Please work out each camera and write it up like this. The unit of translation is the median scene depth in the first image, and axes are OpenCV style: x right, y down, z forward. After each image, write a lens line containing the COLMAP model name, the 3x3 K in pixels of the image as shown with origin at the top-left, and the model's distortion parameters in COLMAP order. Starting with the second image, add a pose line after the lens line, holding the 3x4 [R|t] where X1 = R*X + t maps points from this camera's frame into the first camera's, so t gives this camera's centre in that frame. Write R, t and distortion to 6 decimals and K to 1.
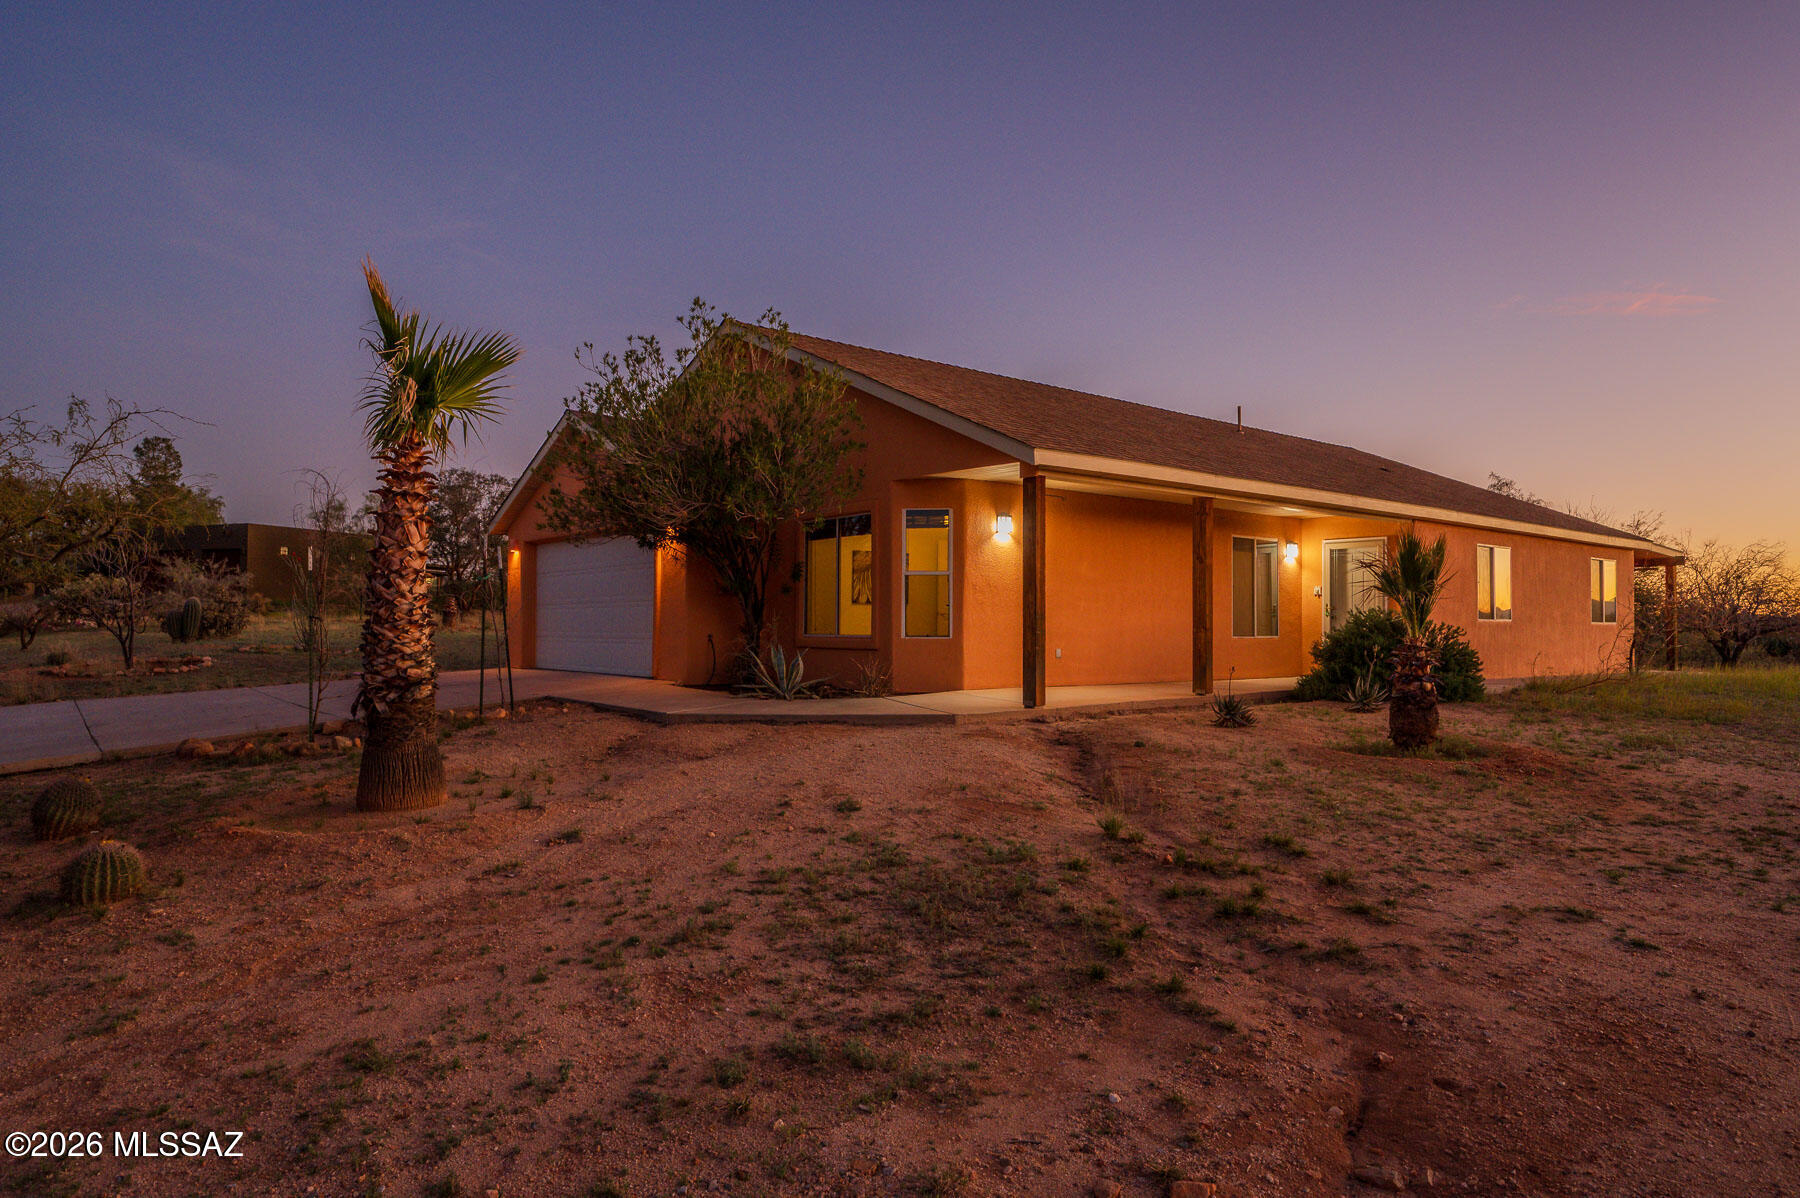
lens RADIAL K [[1097.2, 0, 900.0], [0, 1097.2, 599.0], [0, 0, 1]] dist [-0.001236, -0.000121]
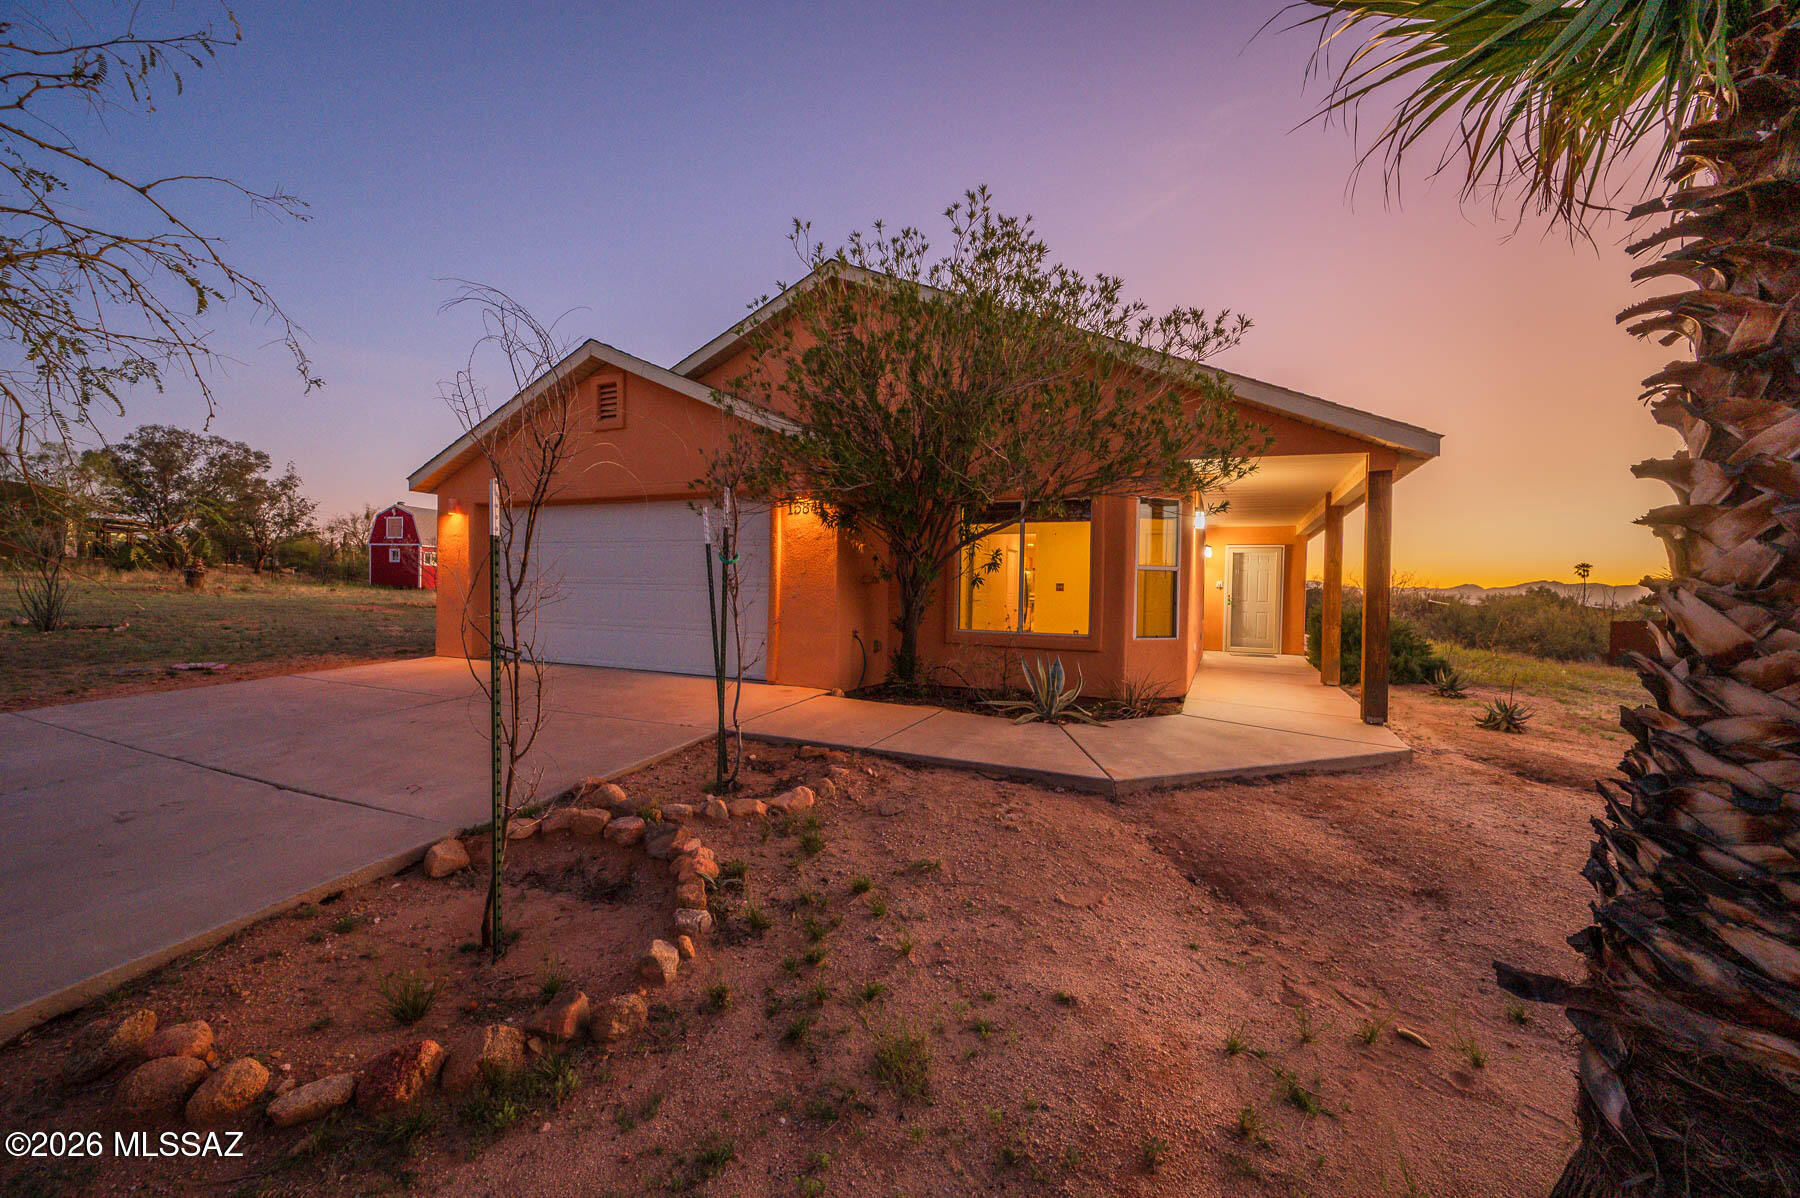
lens RADIAL K [[713.3, 0, 900.0], [0, 713.3, 599.0], [0, 0, 1]] dist [0.000149, 0.000042]
pose [[0.900892, 0.011189, 0.433899, -0.321974], [-0.029625, 0.998922, 0.035750, -0.008978], [-0.433031, -0.045061, 0.900252, 0.426967]]
